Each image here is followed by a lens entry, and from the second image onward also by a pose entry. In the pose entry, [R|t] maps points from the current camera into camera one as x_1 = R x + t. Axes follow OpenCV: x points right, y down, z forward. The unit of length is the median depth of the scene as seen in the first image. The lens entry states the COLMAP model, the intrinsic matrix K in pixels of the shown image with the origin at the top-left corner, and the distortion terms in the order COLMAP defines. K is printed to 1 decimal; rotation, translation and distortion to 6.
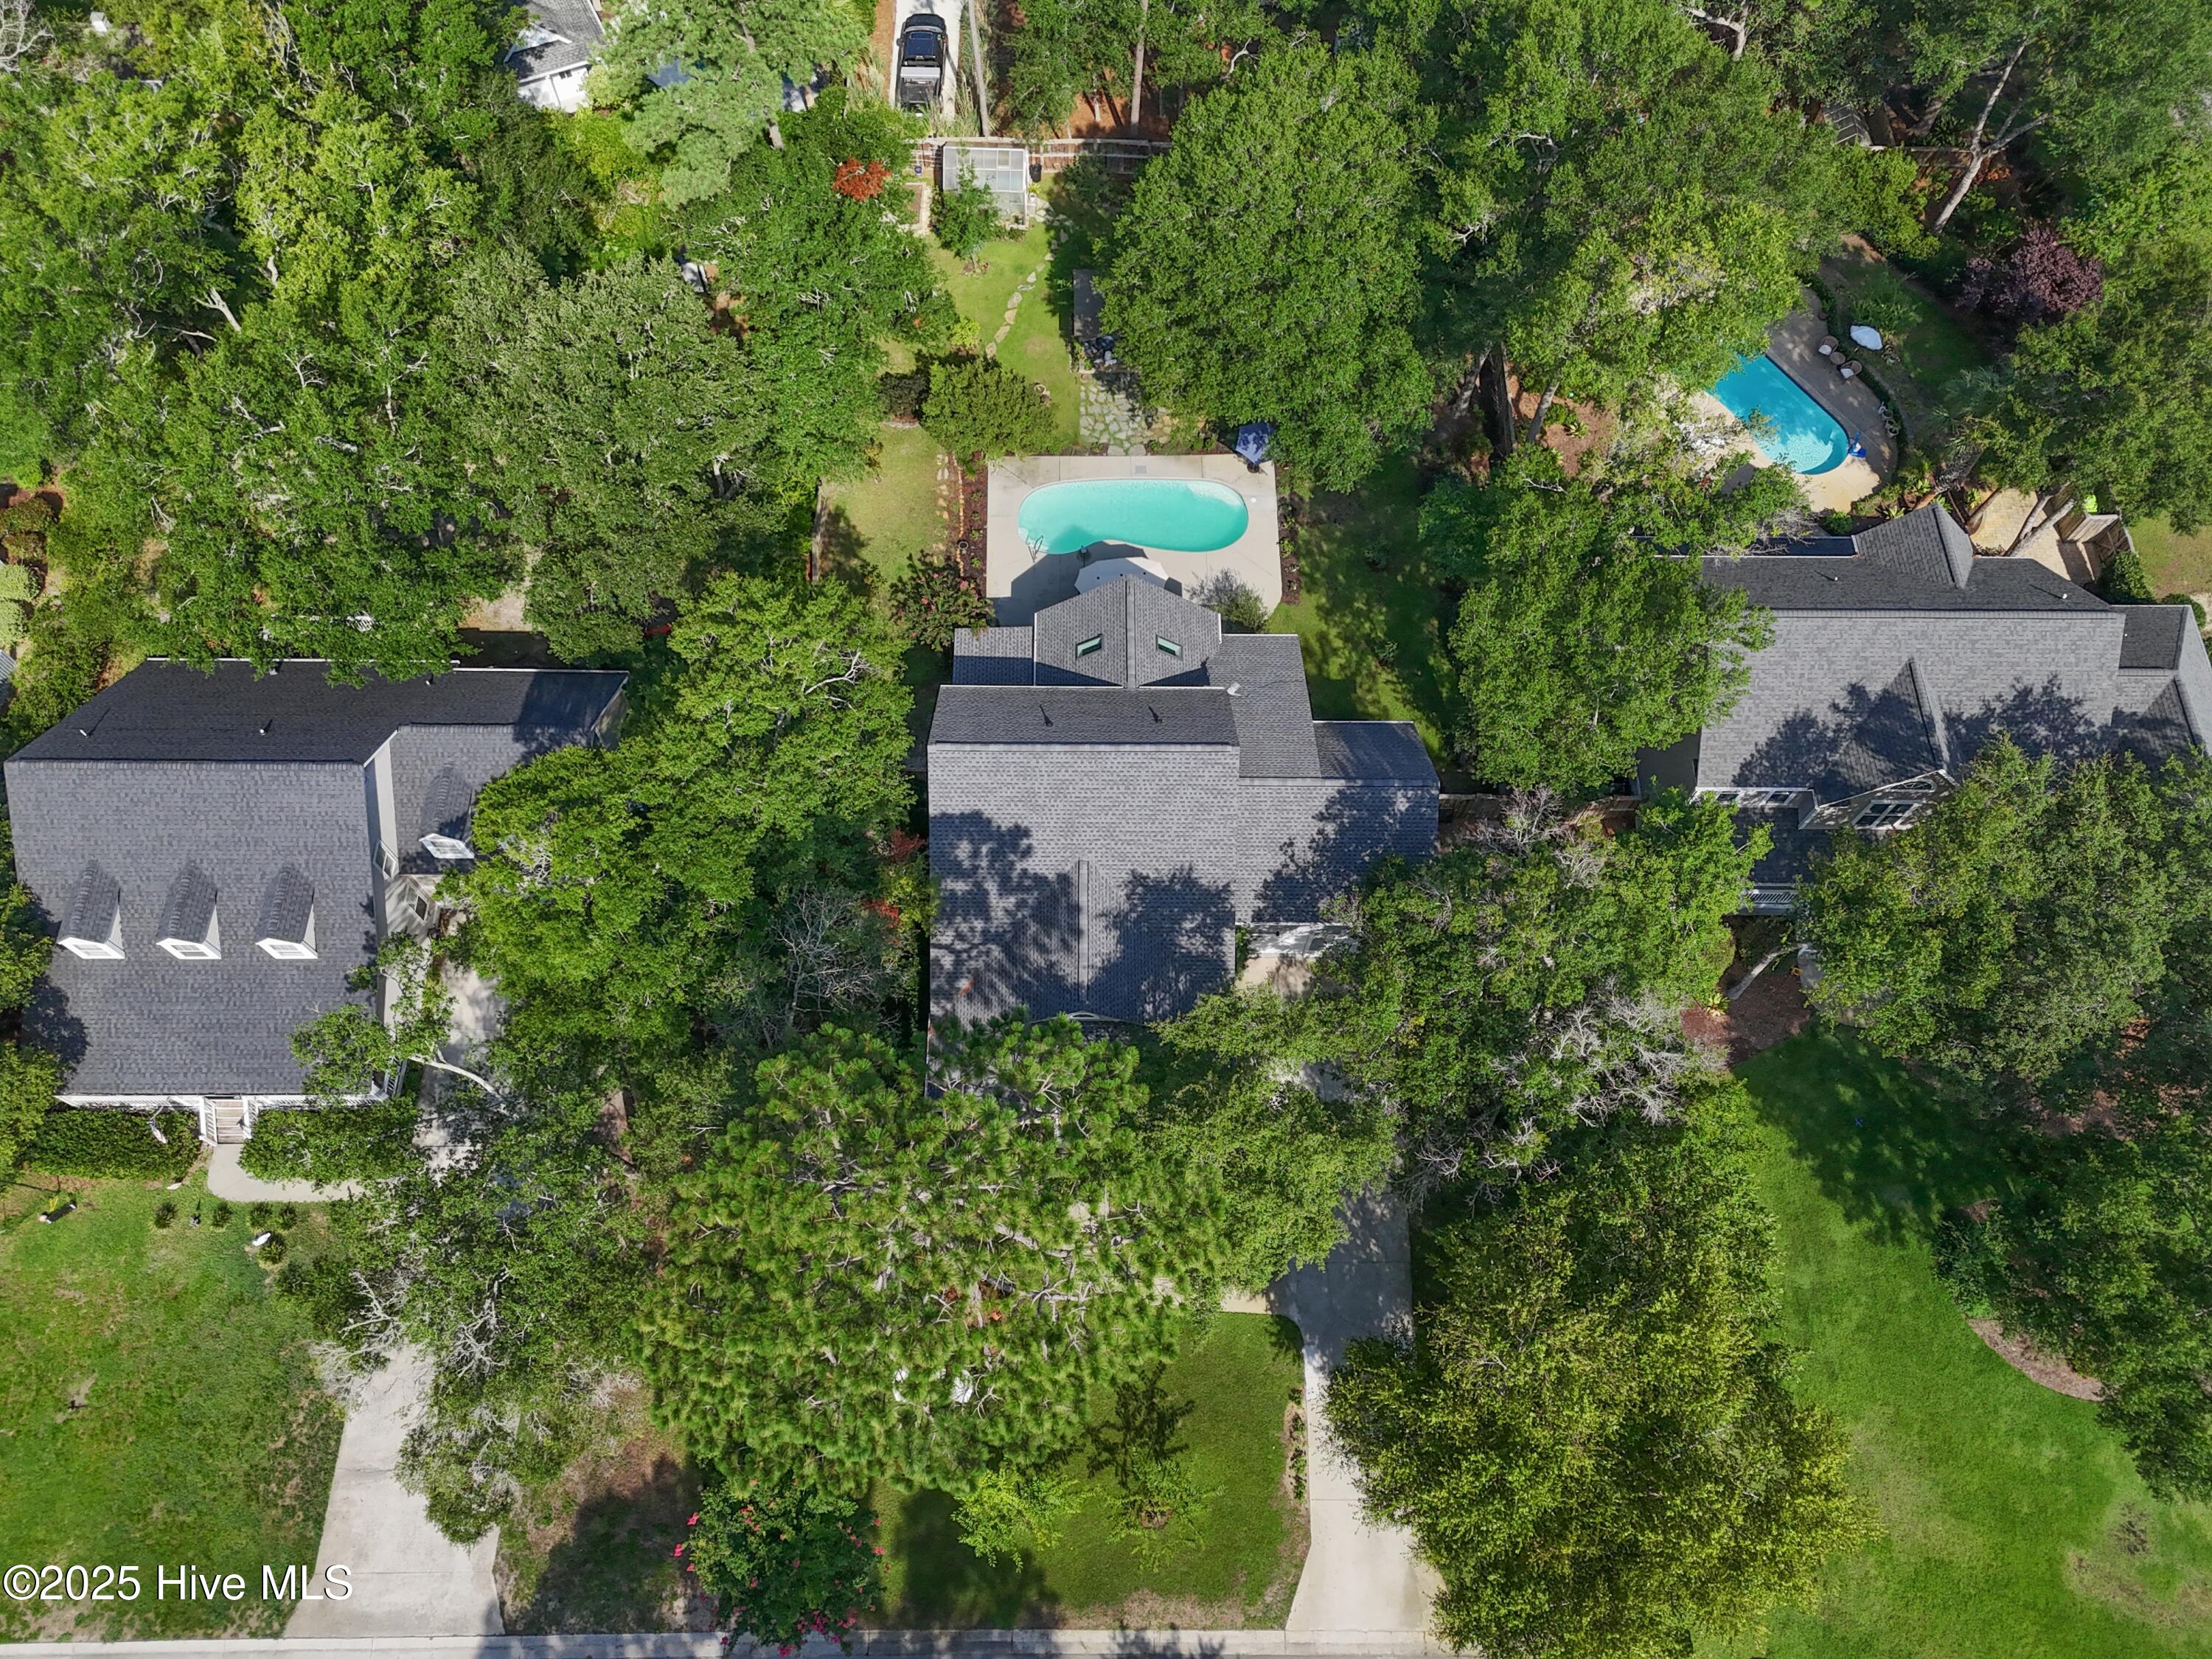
lens RADIAL K [[1626.9, 0, 1104.5], [0, 1626.9, 840.2], [0, 0, 1]] dist [0.028074, -0.021027]
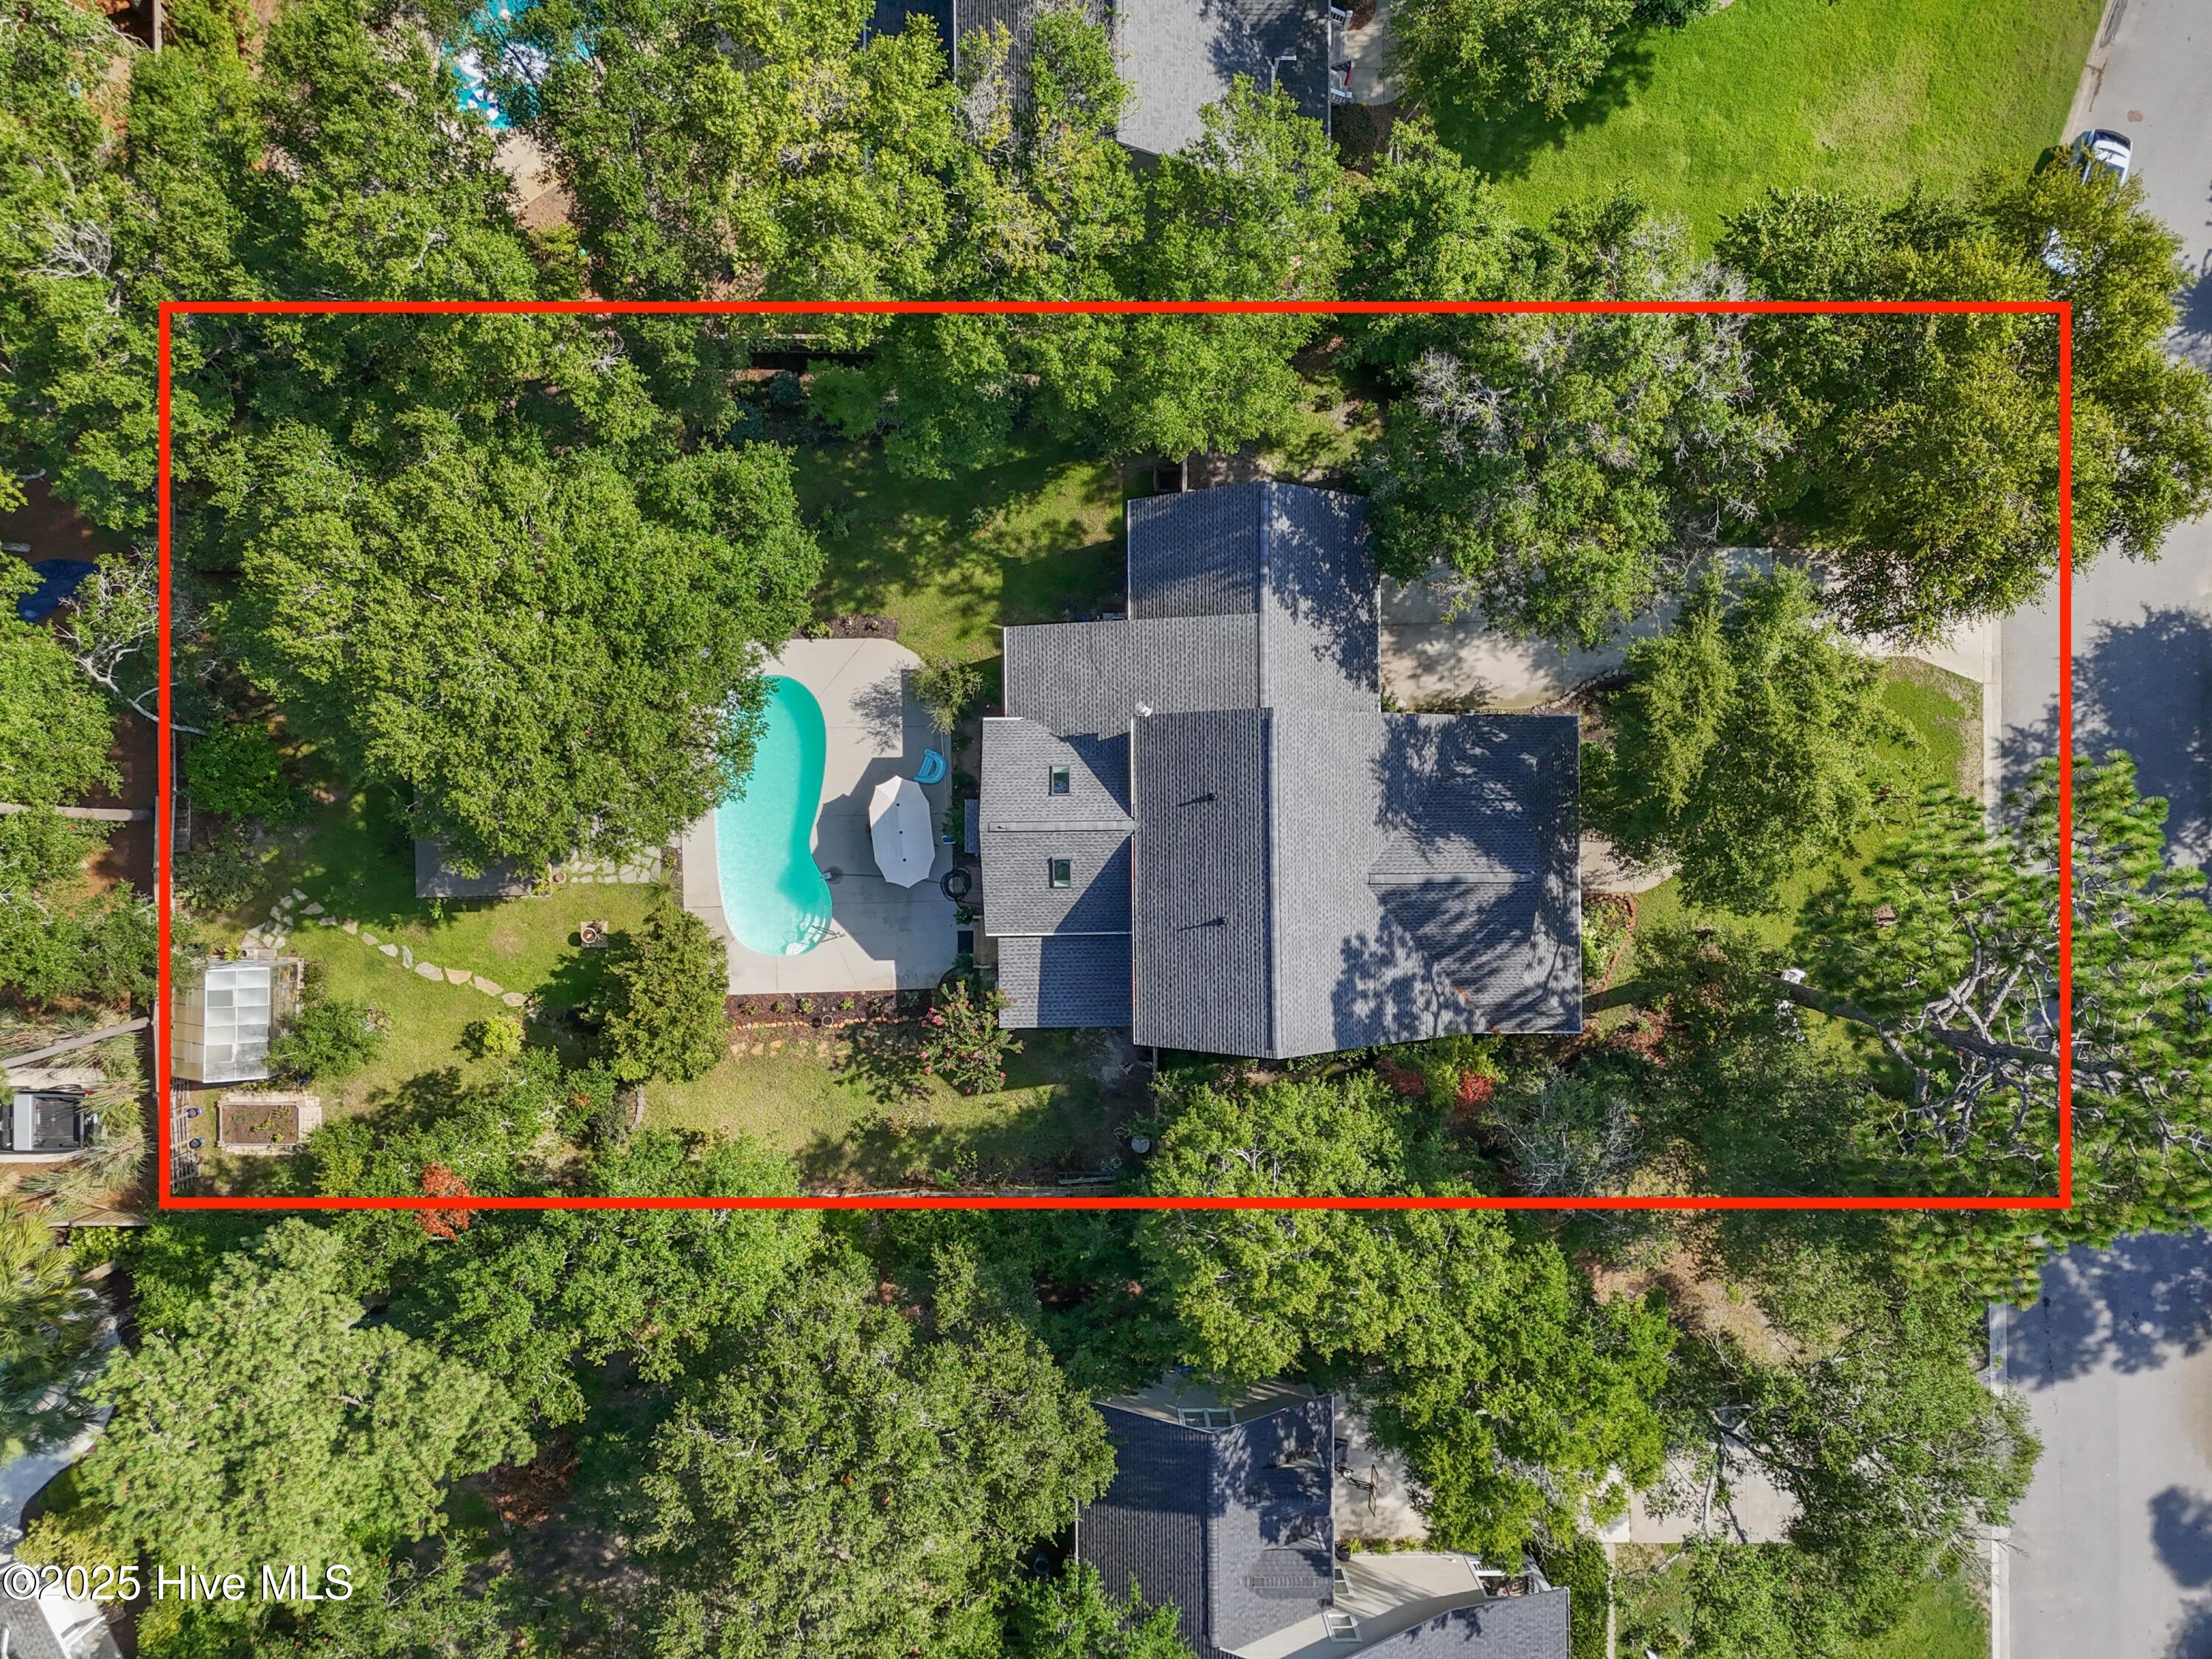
lens RADIAL K [[1626.9, 0, 1102.1], [0, 1626.9, 826.1], [0, 0, 1]] dist [0.028074, -0.021027]
pose [[-0.006348, -0.999566, -0.028771, 0.042886], [0.889155, -0.018807, 0.457219, -0.530830], [-0.457562, -0.022679, 0.888889, 0.245744]]
